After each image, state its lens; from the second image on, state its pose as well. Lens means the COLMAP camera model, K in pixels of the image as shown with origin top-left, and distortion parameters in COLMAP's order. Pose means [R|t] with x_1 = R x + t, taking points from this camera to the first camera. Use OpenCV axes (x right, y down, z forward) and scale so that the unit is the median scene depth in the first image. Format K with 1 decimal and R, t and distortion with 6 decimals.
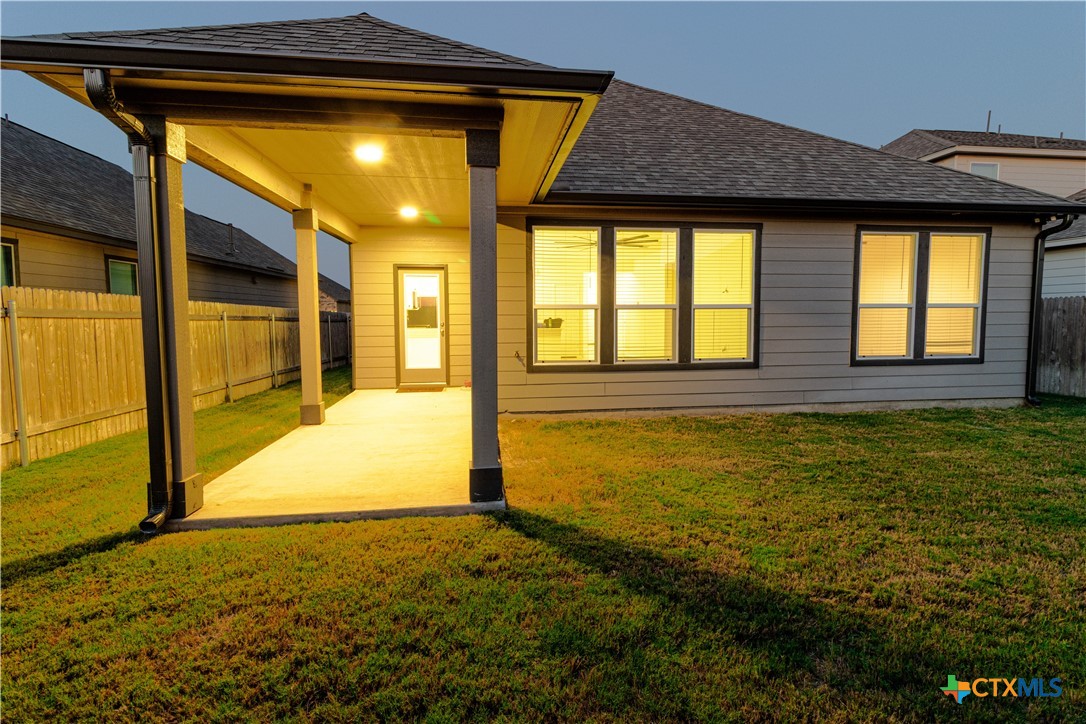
lens RADIAL K [[545.9, 0, 542.6], [0, 545.9, 355.8], [0, 0, 1]] dist [-0.000864, -0.001075]
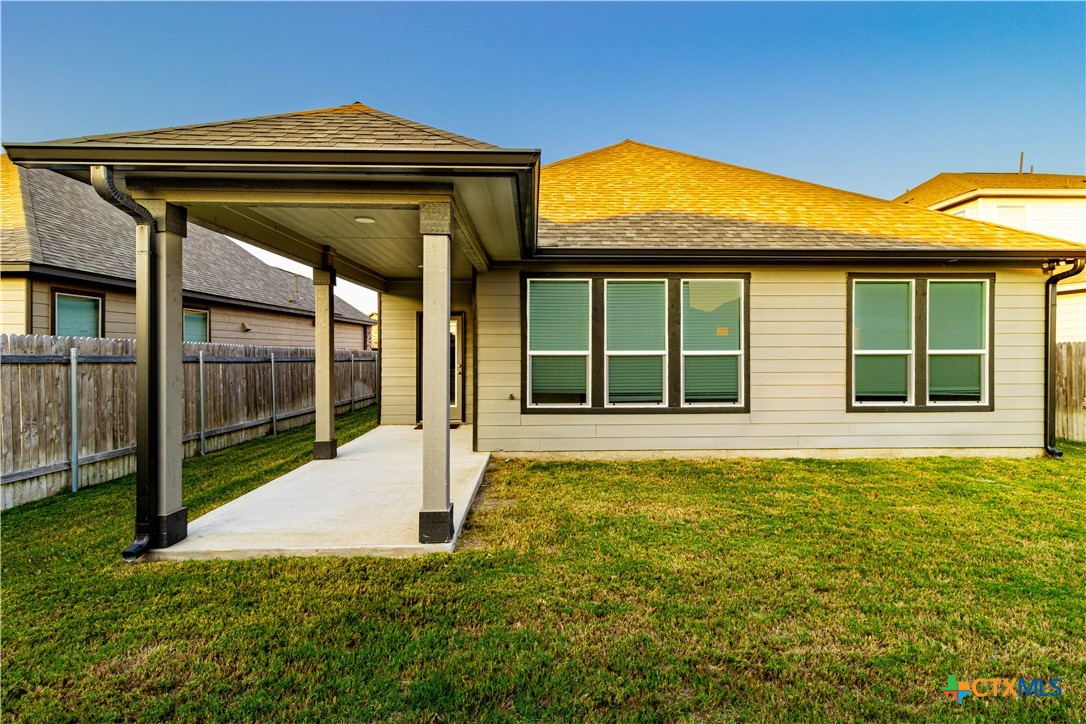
lens RADIAL K [[511.0, 0, 536.9], [0, 511.0, 355.2], [0, 0, 1]] dist [0.000218, 0.000591]
pose [[0.994334, 0.003391, -0.106243, 0.101530], [-0.010525, 0.997720, -0.066663, -0.017511], [0.105775, 0.067403, 0.992103, 0.004384]]
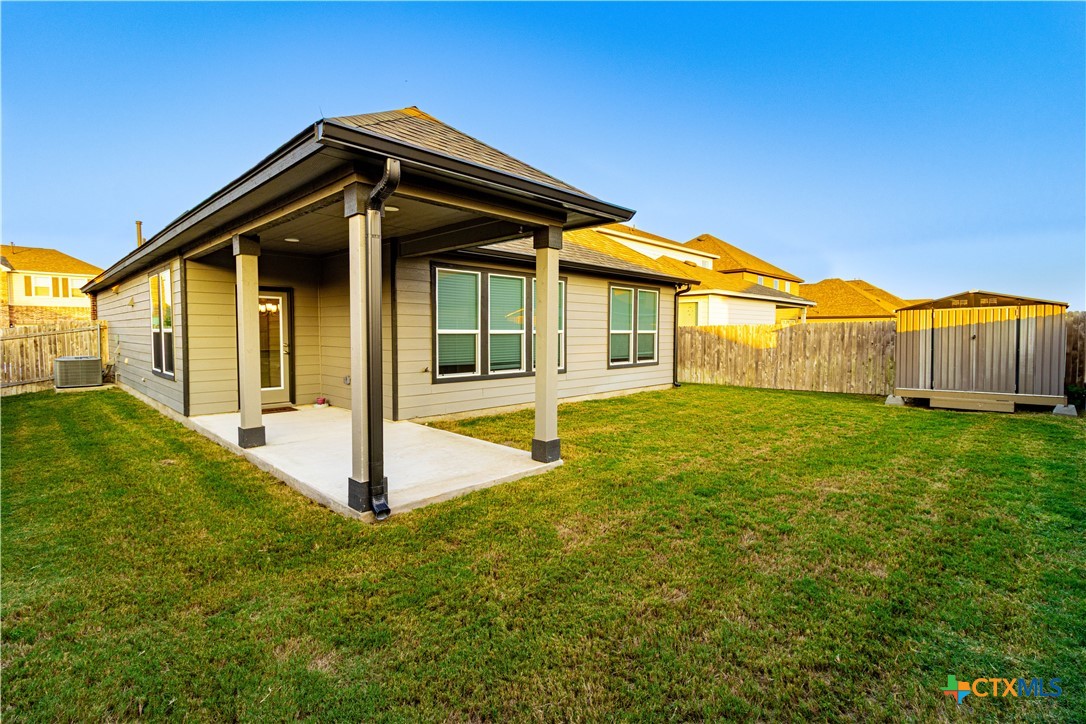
lens RADIAL K [[511.0, 0, 547.6], [0, 511.0, 364.7], [0, 0, 1]] dist [0.000218, 0.000591]
pose [[0.785333, -0.033352, 0.618174, -0.516937], [0.039239, 0.999222, 0.004061, -0.008158], [-0.617829, 0.021068, 0.786031, -0.075116]]
